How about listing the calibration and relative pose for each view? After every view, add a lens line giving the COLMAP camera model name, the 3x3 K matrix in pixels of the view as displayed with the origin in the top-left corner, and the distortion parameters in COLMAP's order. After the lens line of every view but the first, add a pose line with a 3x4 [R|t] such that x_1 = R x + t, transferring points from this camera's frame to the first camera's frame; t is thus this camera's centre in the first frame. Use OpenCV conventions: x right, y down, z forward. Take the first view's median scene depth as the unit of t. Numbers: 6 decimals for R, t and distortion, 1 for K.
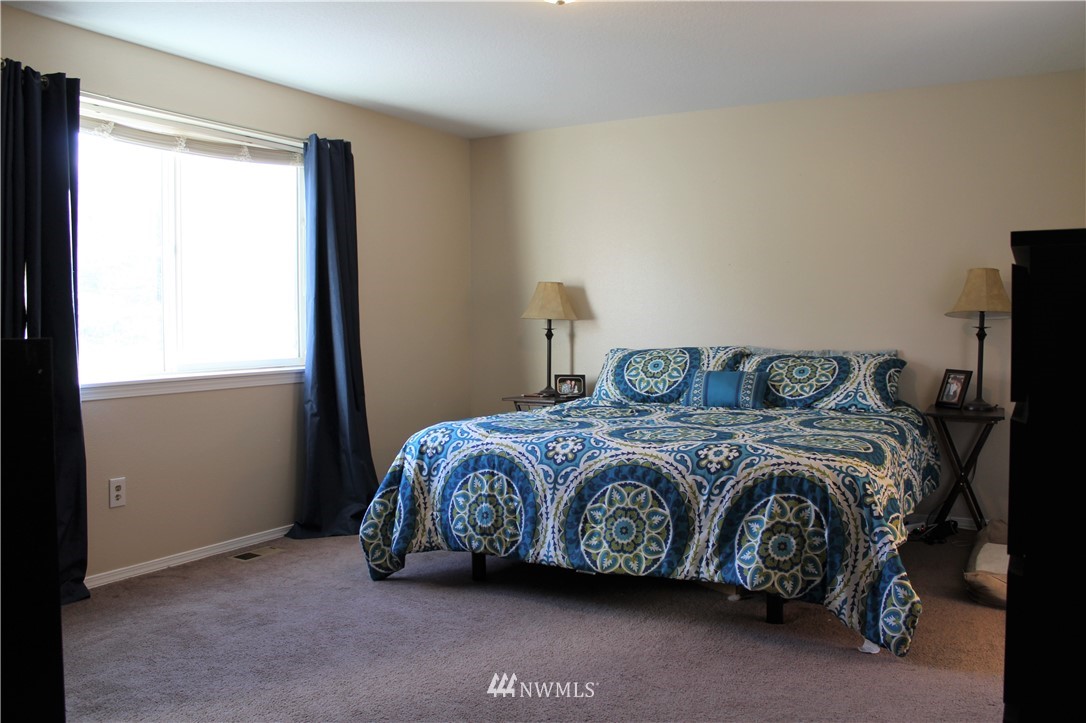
lens RADIAL K [[904.7, 0, 543.0], [0, 904.7, 361.5], [0, 0, 1]] dist [-0.166354, 0.147201]
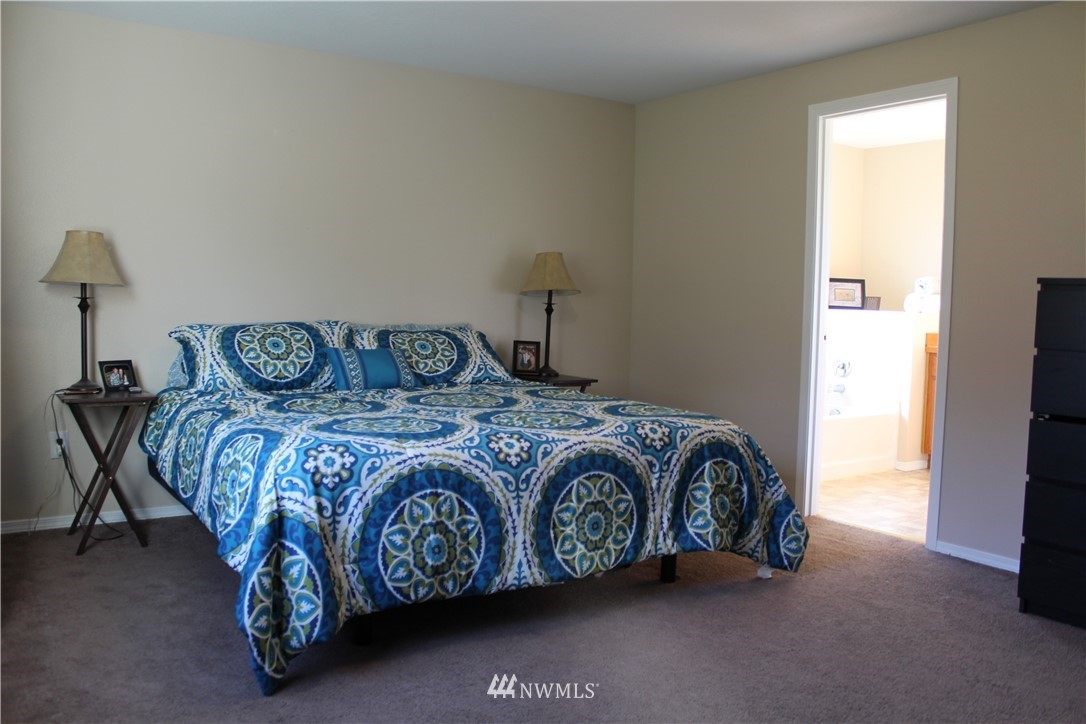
lens RADIAL K [[904.7, 0, 543.0], [0, 904.7, 362.0], [0, 0, 1]] dist [-0.166354, 0.147201]
pose [[0.461419, -0.044905, 0.886045, -0.712993], [0.009290, 0.998908, 0.045787, -0.021668], [-0.887133, -0.012896, 0.461333, 0.598377]]
